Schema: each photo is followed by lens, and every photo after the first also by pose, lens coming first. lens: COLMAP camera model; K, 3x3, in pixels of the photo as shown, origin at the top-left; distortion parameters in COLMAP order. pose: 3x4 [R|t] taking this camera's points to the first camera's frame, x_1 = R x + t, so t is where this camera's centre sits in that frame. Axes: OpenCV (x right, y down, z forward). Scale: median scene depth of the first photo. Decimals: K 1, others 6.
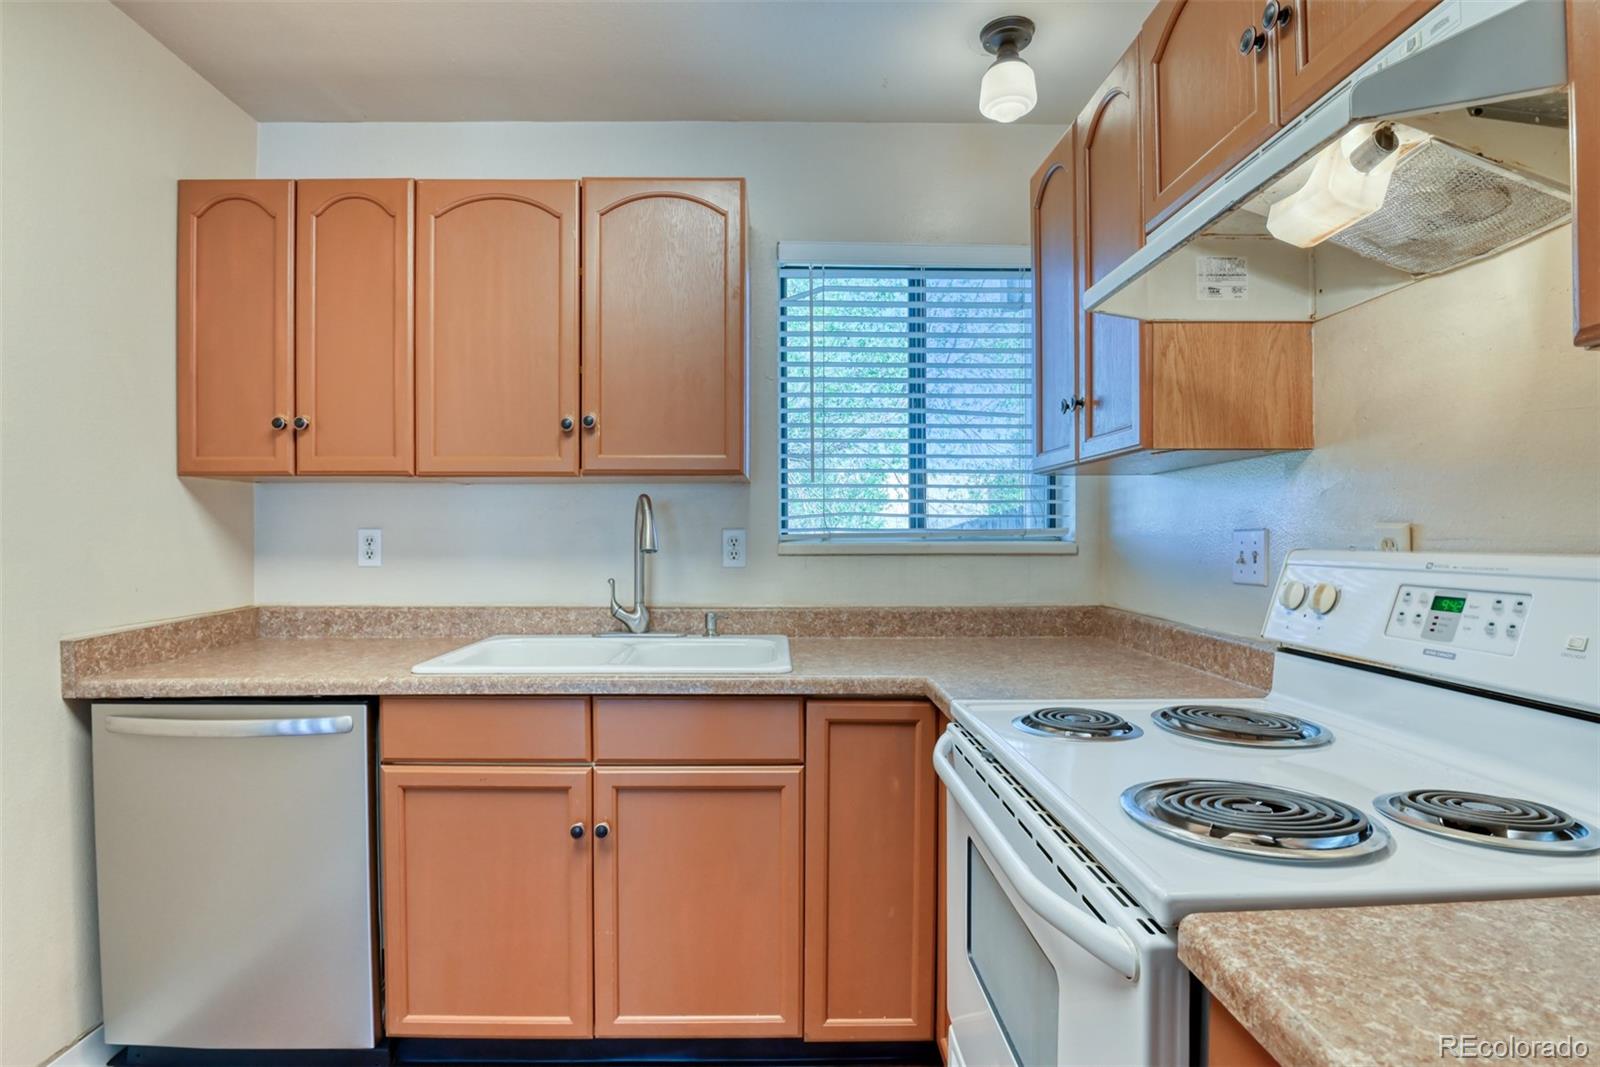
lens RADIAL K [[782.8, 0, 804.5], [0, 782.8, 537.0], [0, 0, 1]] dist [-0.016878, -0.006615]
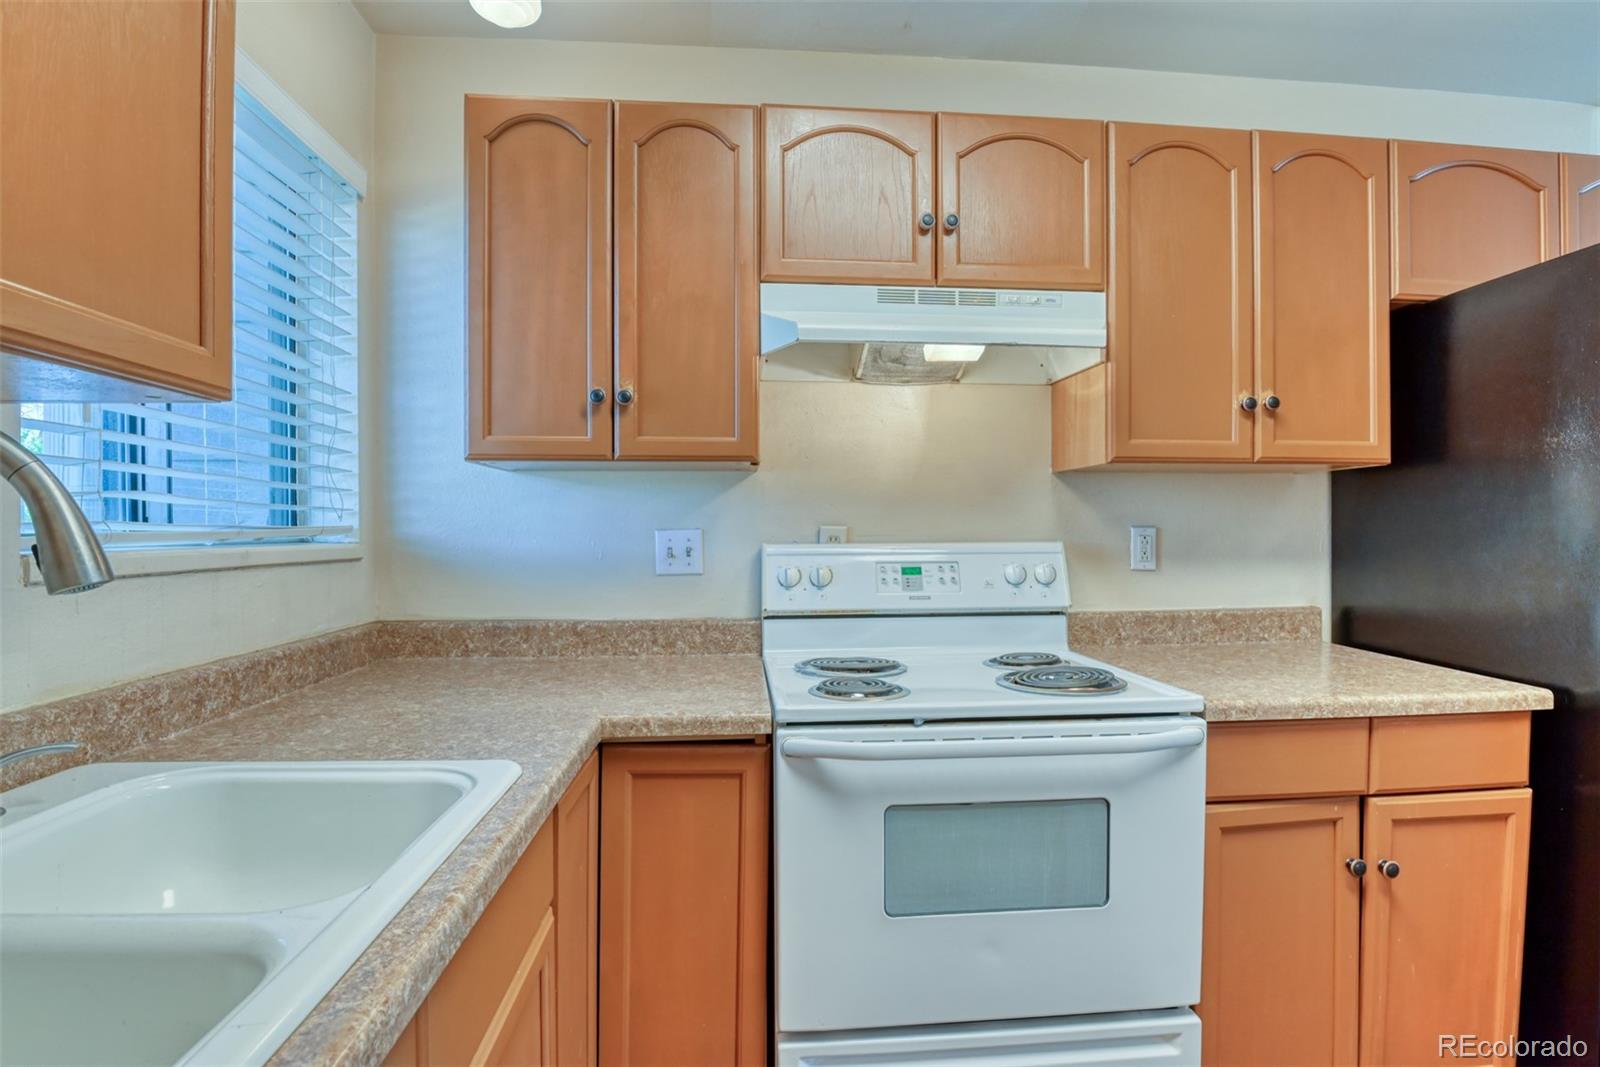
lens RADIAL K [[782.8, 0, 804.5], [0, 782.8, 537.0], [0, 0, 1]] dist [-0.016878, -0.006615]
pose [[-0.028420, -0.008519, 0.999560, -0.680432], [0.005365, 0.999948, 0.008675, -0.008039], [-0.999582, 0.005609, -0.028373, 0.865625]]
